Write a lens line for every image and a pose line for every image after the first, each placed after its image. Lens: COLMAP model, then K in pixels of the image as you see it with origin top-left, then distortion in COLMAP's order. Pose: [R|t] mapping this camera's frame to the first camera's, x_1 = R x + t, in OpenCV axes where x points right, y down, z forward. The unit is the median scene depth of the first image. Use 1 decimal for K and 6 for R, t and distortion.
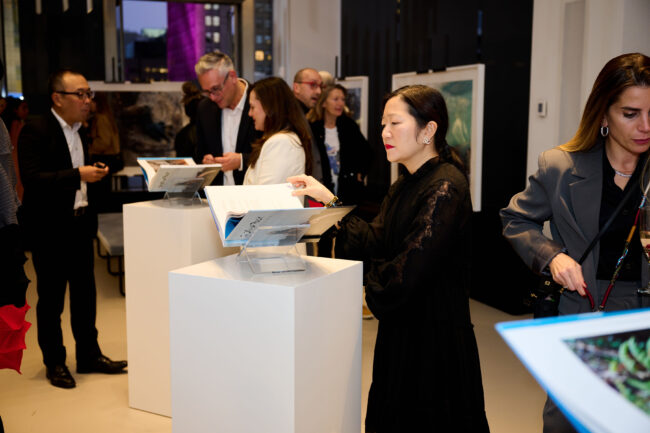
lens RADIAL K [[757.6, 0, 325.0], [0, 757.6, 216.5], [0, 0, 1]] dist [0.000787, 0.000247]
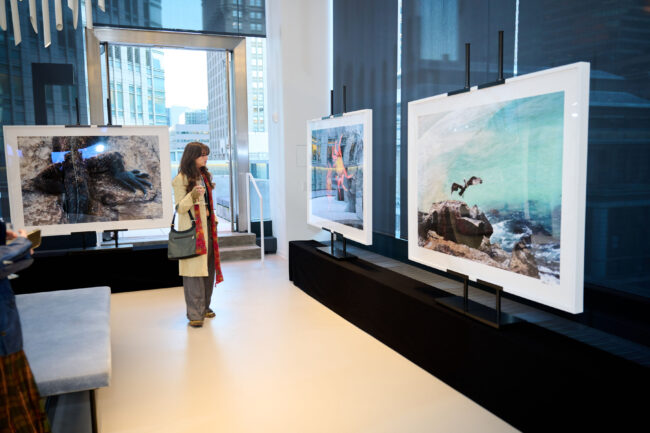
lens RADIAL K [[545.0, 0, 325.0], [0, 545.0, 216.5], [0, 0, 1]] dist [-0.000049, -0.000078]
pose [[0.999848, -0.015033, -0.008878, 0.010441], [0.014755, 0.999424, -0.030561, -0.048462], [0.009332, 0.030425, 0.999493, 0.371042]]
